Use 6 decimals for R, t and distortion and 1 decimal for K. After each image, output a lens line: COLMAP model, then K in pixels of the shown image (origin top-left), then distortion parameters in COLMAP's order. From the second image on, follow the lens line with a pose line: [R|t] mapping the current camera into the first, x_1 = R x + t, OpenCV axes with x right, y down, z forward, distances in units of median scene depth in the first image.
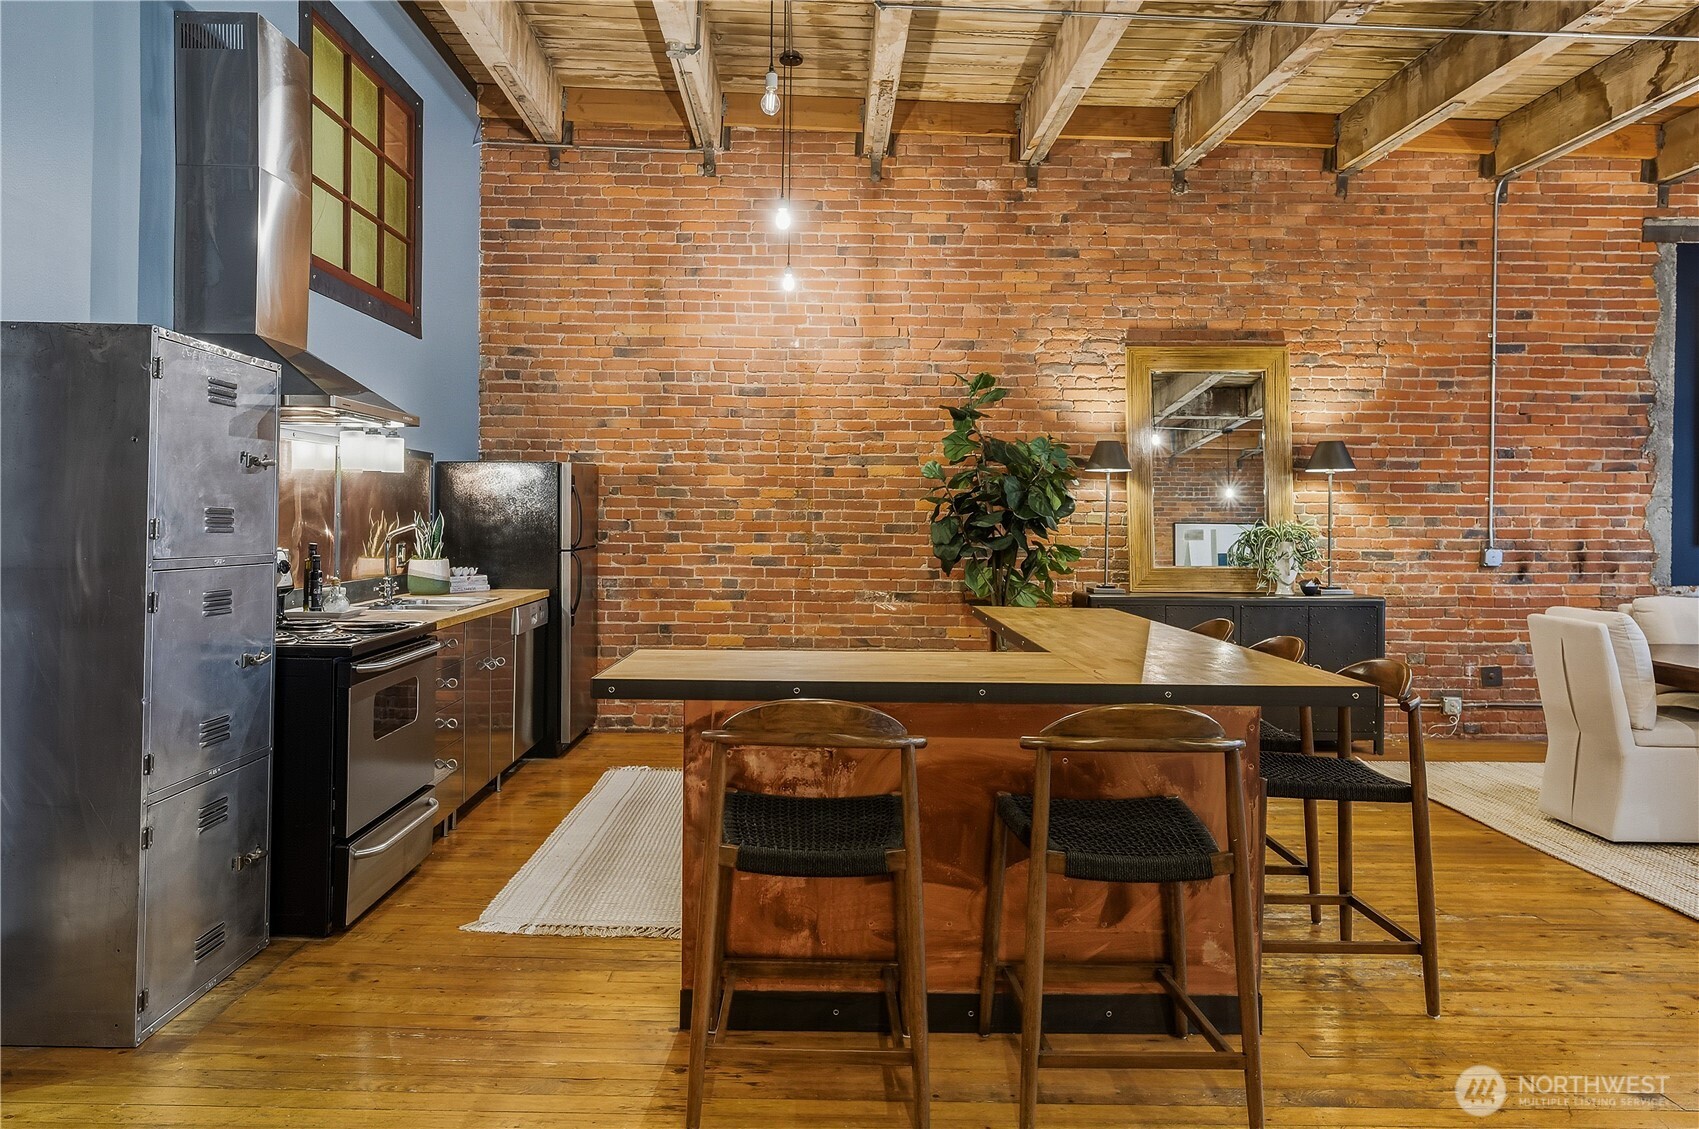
lens RADIAL K [[1100.7, 0, 806.3], [0, 1100.7, 564.3], [0, 0, 1]] dist [-0.003256, 0.002136]
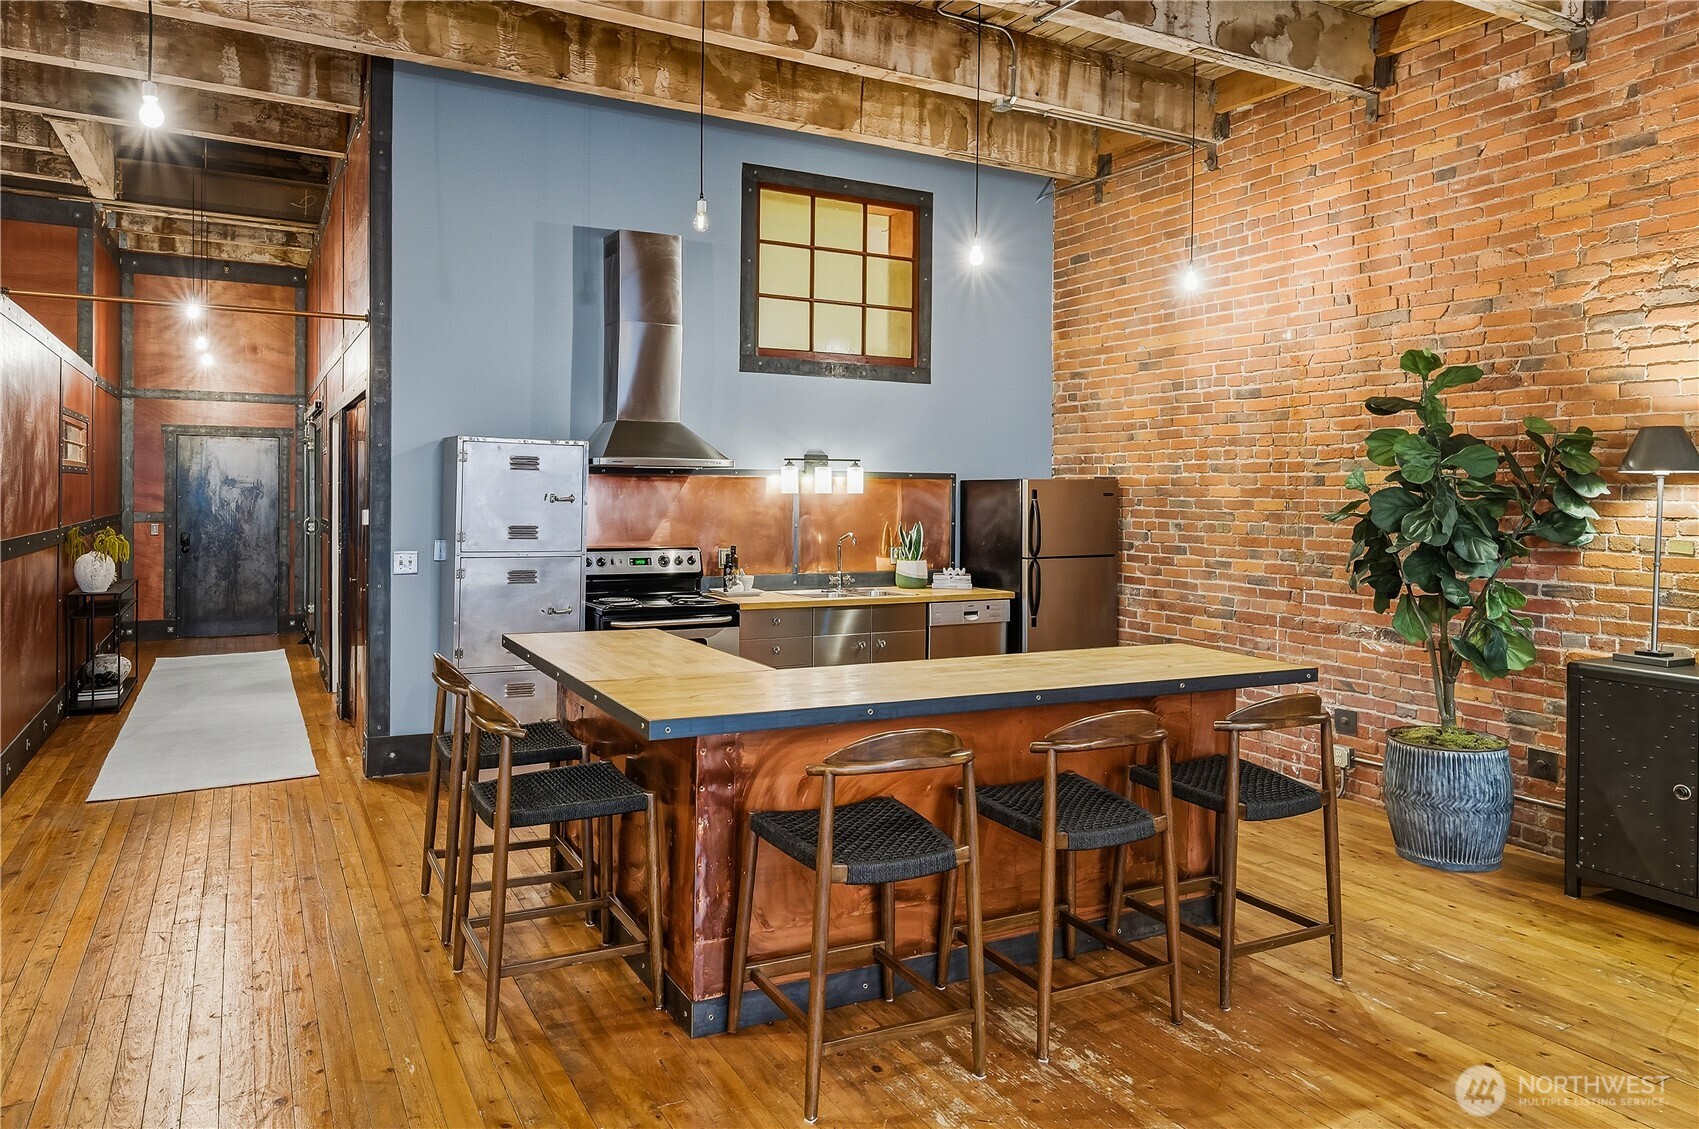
lens RADIAL K [[1100.7, 0, 806.3], [0, 1100.7, 564.3], [0, 0, 1]] dist [-0.003256, 0.002136]
pose [[0.458397, 0.050535, -0.887309, 0.601202], [-0.042329, 0.998491, 0.034999, -0.032307], [0.887739, 0.021516, 0.459845, 0.259018]]
